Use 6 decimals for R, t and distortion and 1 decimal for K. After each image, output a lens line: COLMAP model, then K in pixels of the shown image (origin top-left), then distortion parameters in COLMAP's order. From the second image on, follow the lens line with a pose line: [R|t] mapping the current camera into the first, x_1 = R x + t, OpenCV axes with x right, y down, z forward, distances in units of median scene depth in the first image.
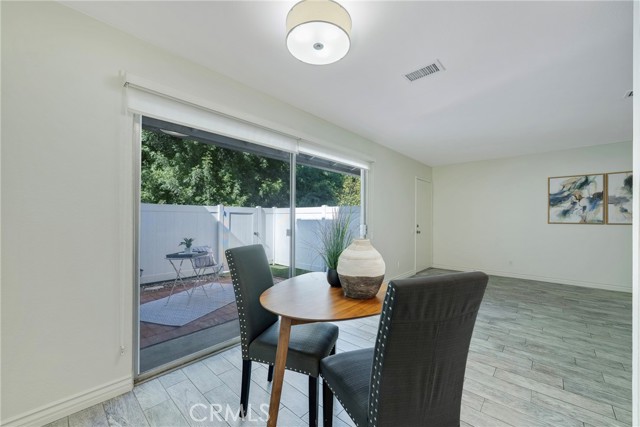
lens RADIAL K [[252.3, 0, 319.2], [0, 252.3, 217.4], [0, 0, 1]] dist [-0.001161, 0.000166]
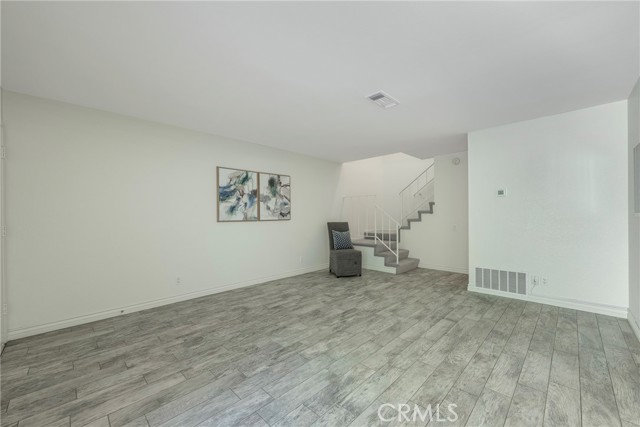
lens RADIAL K [[254.4, 0, 320.3], [0, 254.4, 217.4], [0, 0, 1]] dist [-0.001817, 0.000042]
pose [[0.035995, -0.009978, 0.999302, 0.096899], [0.007221, 0.999927, 0.009724, 0.003564], [-0.999326, 0.006866, 0.036065, 0.690163]]
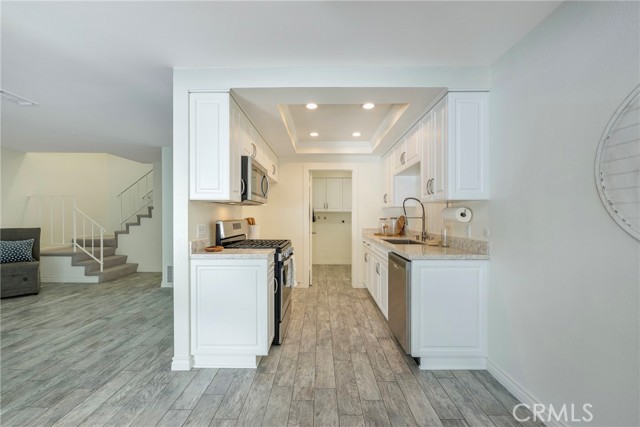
lens RADIAL K [[257.6, 0, 319.7], [0, 257.6, 217.3], [0, 0, 1]] dist [-0.001346, 0.000219]
pose [[-0.667959, -0.008870, 0.744145, -0.170797], [-0.004299, 0.999958, 0.008061, -0.014615], [-0.744185, 0.002185, -0.667970, 0.414998]]
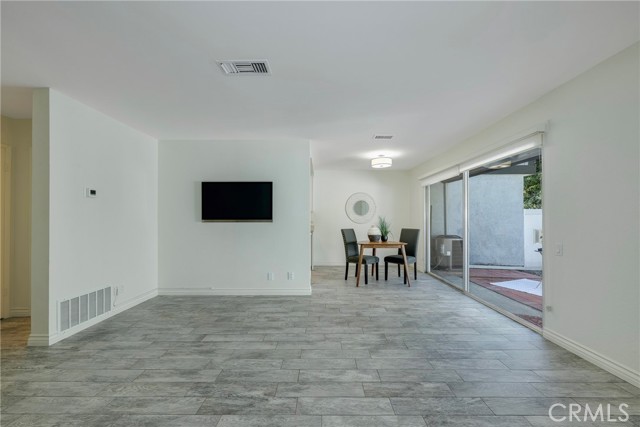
lens RADIAL K [[254.4, 0, 320.3], [0, 254.4, 217.4], [0, 0, 1]] dist [-0.001817, 0.000042]
pose [[-0.740573, -0.007586, -0.671933, 0.960145], [0.000467, 0.999930, -0.011803, 0.005850], [0.671976, -0.009055, -0.740518, 1.005265]]
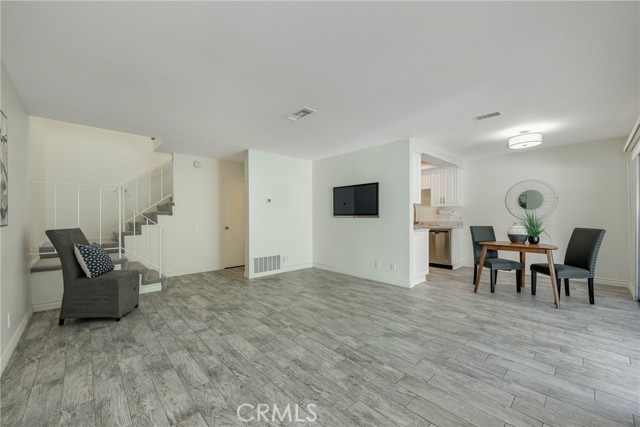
lens RADIAL K [[254.4, 0, 320.3], [0, 254.4, 217.4], [0, 0, 1]] dist [-0.001817, 0.000042]
pose [[-0.997069, -0.000742, 0.076509, 0.630927], [-0.000411, 0.999990, 0.004347, 0.006703], [-0.076512, 0.004302, -0.997059, 1.273469]]
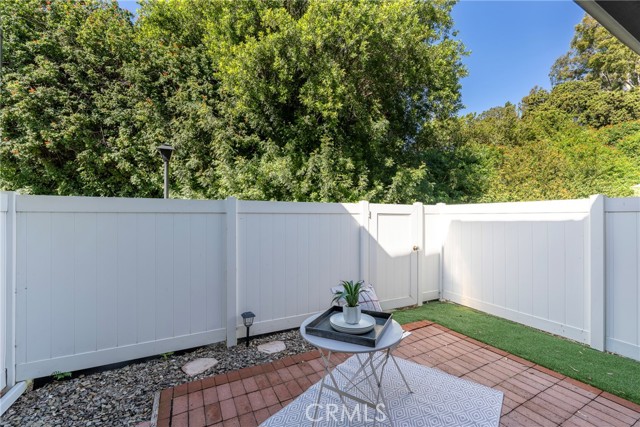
lens RADIAL K [[260.5, 0, 320.0], [0, 260.5, 213.5], [0, 0, 1]] dist [0.000106, 0.000004]
pose [[0.936997, -0.012191, -0.349123, -0.372948], [0.007518, 0.999863, -0.014738, -0.015486], [0.349255, 0.011185, 0.936961, 0.526134]]
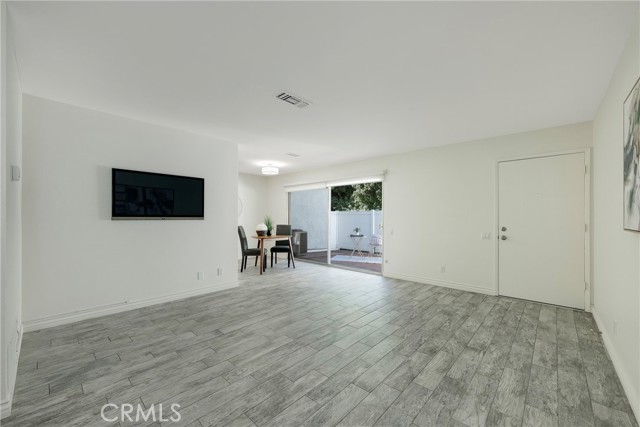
lens RADIAL K [[254.4, 0, 320.3], [0, 254.4, 217.4], [0, 0, 1]] dist [-0.001817, 0.000042]
pose [[-0.000520, -0.004878, -0.999988, 1.370206], [-0.001539, 0.999987, -0.004877, 0.007809], [0.999999, 0.001536, -0.000528, 0.622095]]
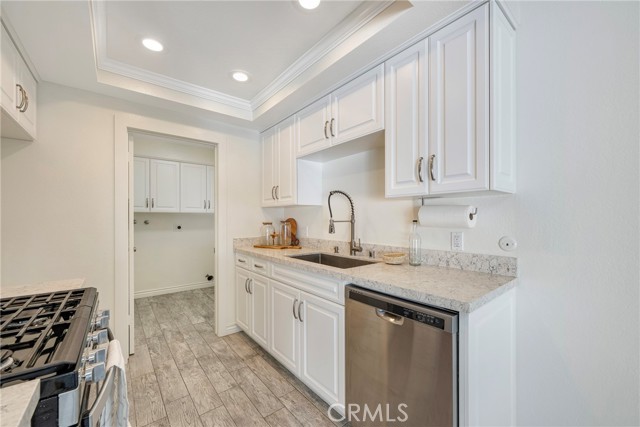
lens RADIAL K [[254.4, 0, 320.3], [0, 254.4, 217.4], [0, 0, 1]] dist [-0.001817, 0.000042]
pose [[-0.988968, -0.000663, 0.148130, 0.168828], [-0.001179, 0.999994, -0.003394, -0.014430], [-0.148127, -0.003531, -0.988962, 0.206002]]
